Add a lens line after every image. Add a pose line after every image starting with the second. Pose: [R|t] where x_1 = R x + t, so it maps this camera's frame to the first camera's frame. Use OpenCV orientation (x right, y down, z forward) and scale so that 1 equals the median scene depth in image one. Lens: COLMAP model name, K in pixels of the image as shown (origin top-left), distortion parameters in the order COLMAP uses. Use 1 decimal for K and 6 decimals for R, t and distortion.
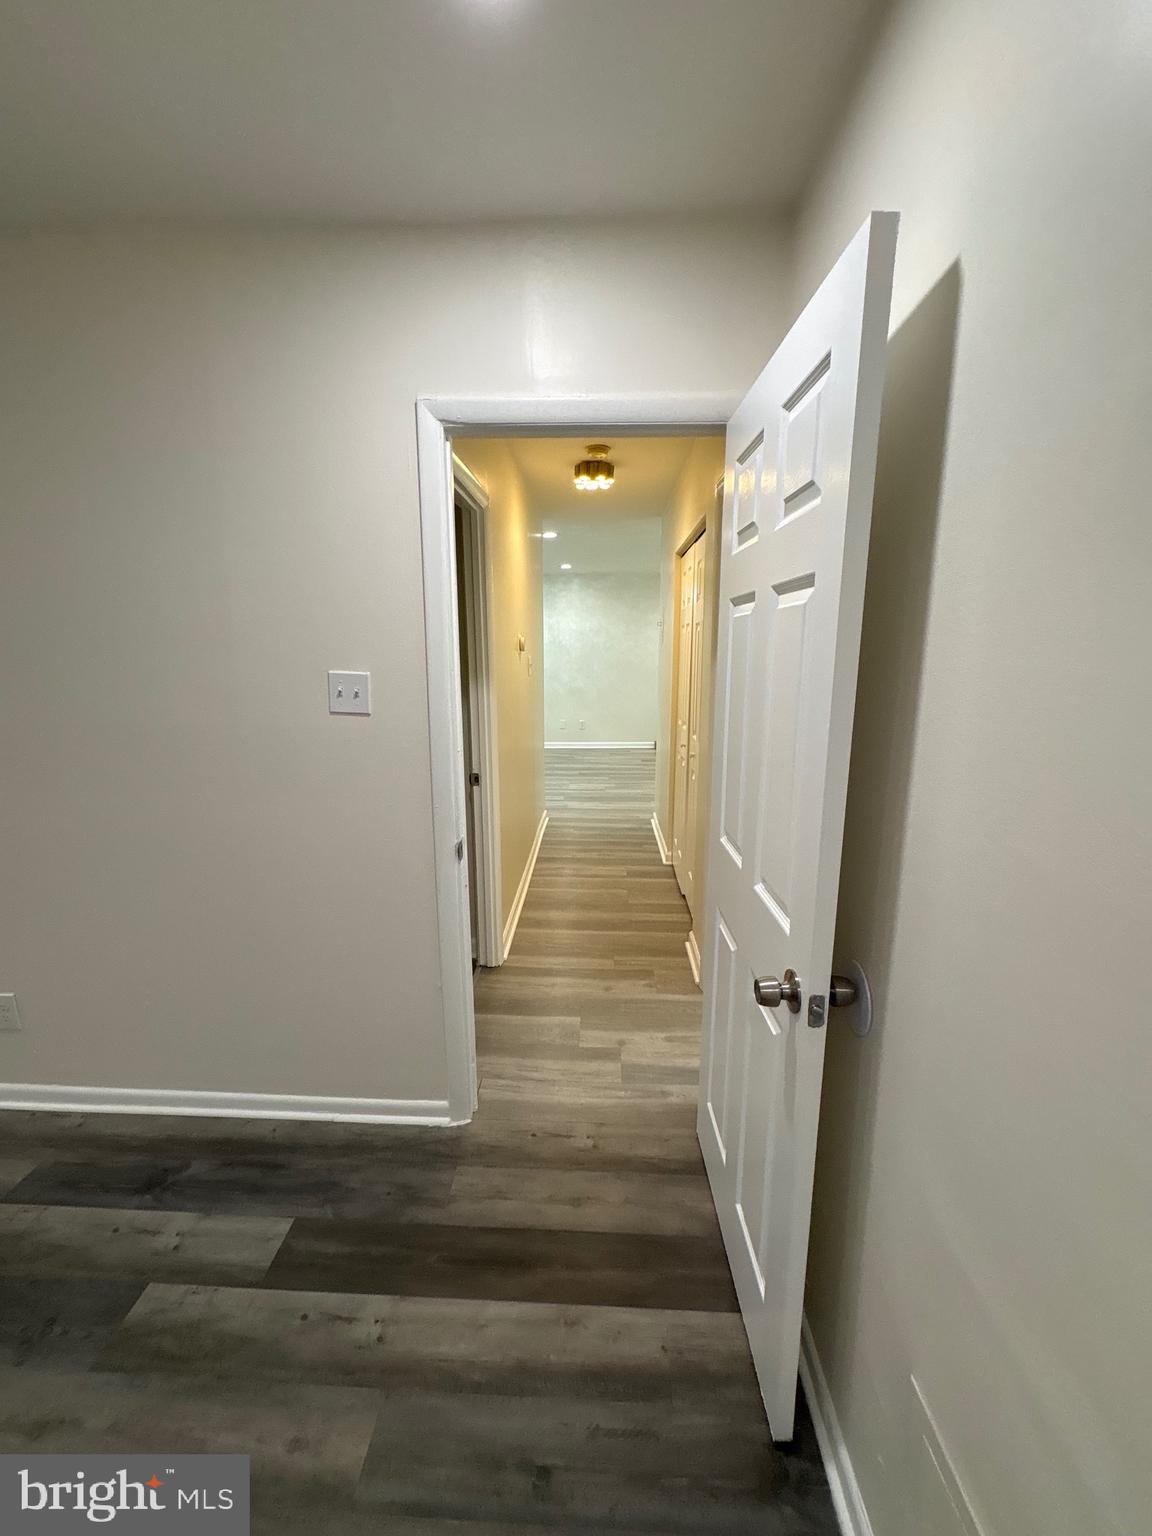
lens RADIAL K [[610.4, 0, 576.0], [0, 610.4, 768.0], [0, 0, 1]] dist [-0.003261, 0.000821]
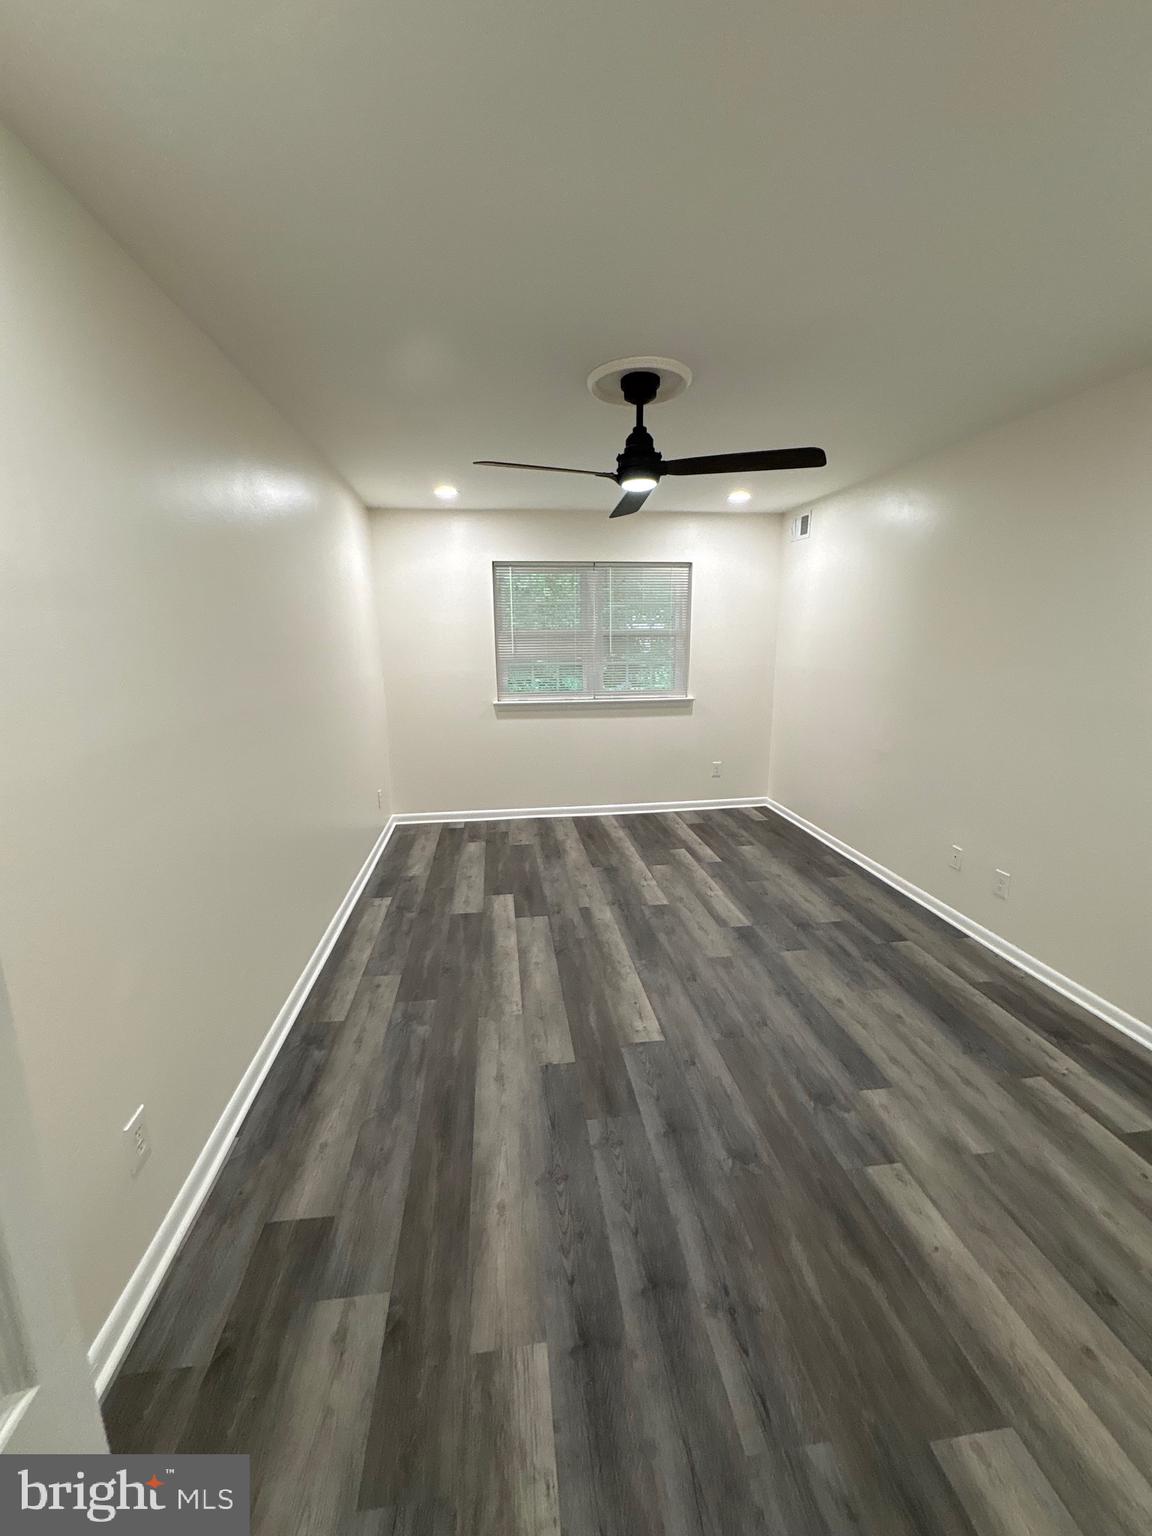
lens RADIAL K [[610.4, 0, 576.0], [0, 610.4, 768.0], [0, 0, 1]] dist [-0.003261, 0.000821]
pose [[0.176012, 0.203763, -0.963068, 0.368059], [-0.179408, 0.968597, 0.172144, 0.060476], [0.967901, 0.142483, 0.207041, -0.497889]]
